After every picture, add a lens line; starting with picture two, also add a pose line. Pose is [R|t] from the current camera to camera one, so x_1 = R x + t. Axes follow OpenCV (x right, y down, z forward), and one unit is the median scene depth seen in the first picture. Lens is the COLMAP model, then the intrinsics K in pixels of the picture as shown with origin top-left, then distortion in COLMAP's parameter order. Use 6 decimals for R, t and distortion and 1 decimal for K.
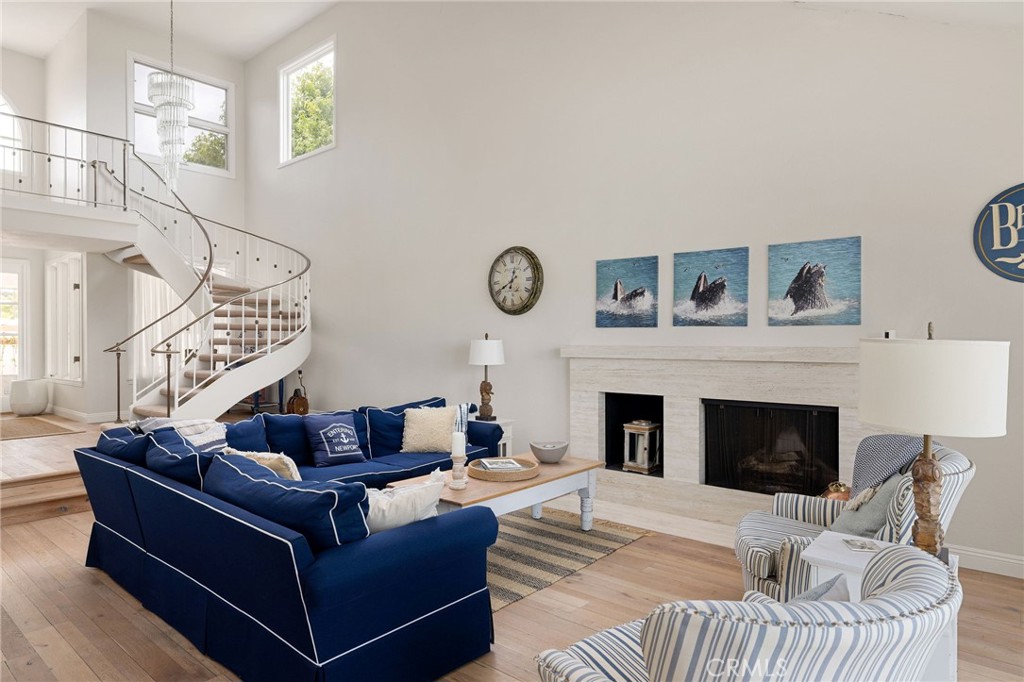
lens RADIAL K [[600.2, 0, 516.3], [0, 600.2, 344.5], [0, 0, 1]] dist [-0.004179, 0.000333]
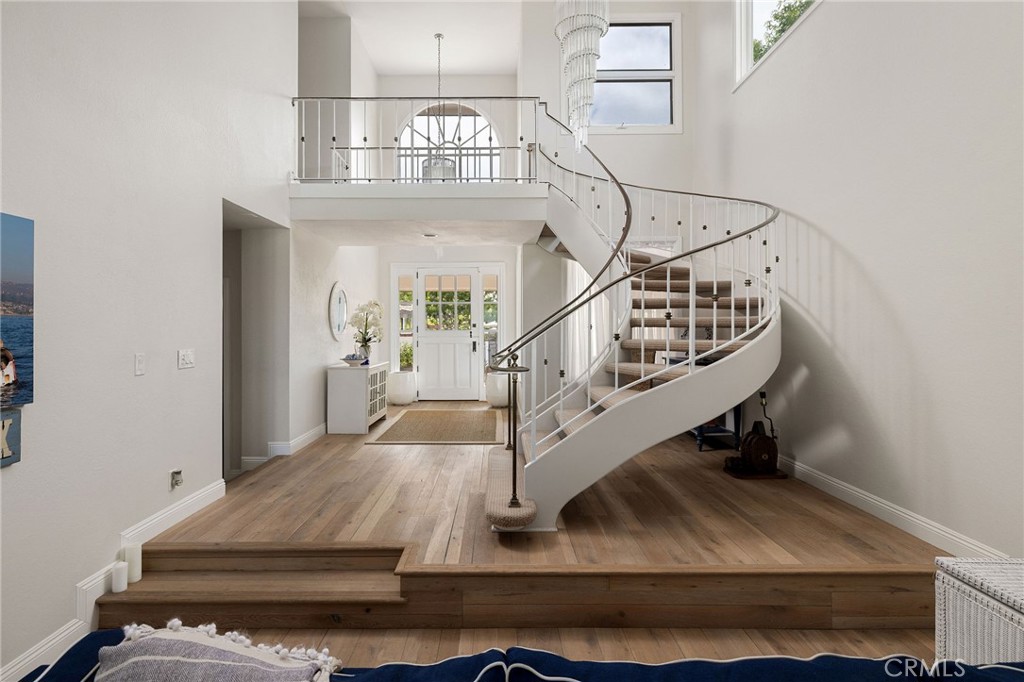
lens RADIAL K [[508.6, 0, 494.1], [0, 508.6, 327.1], [0, 0, 1]] dist [-0.006771, 0.000031]
pose [[0.632921, -0.003633, -0.774208, -0.133878], [-0.003242, 0.999968, -0.007343, -0.019171], [0.774210, 0.007157, 0.632889, 0.464802]]
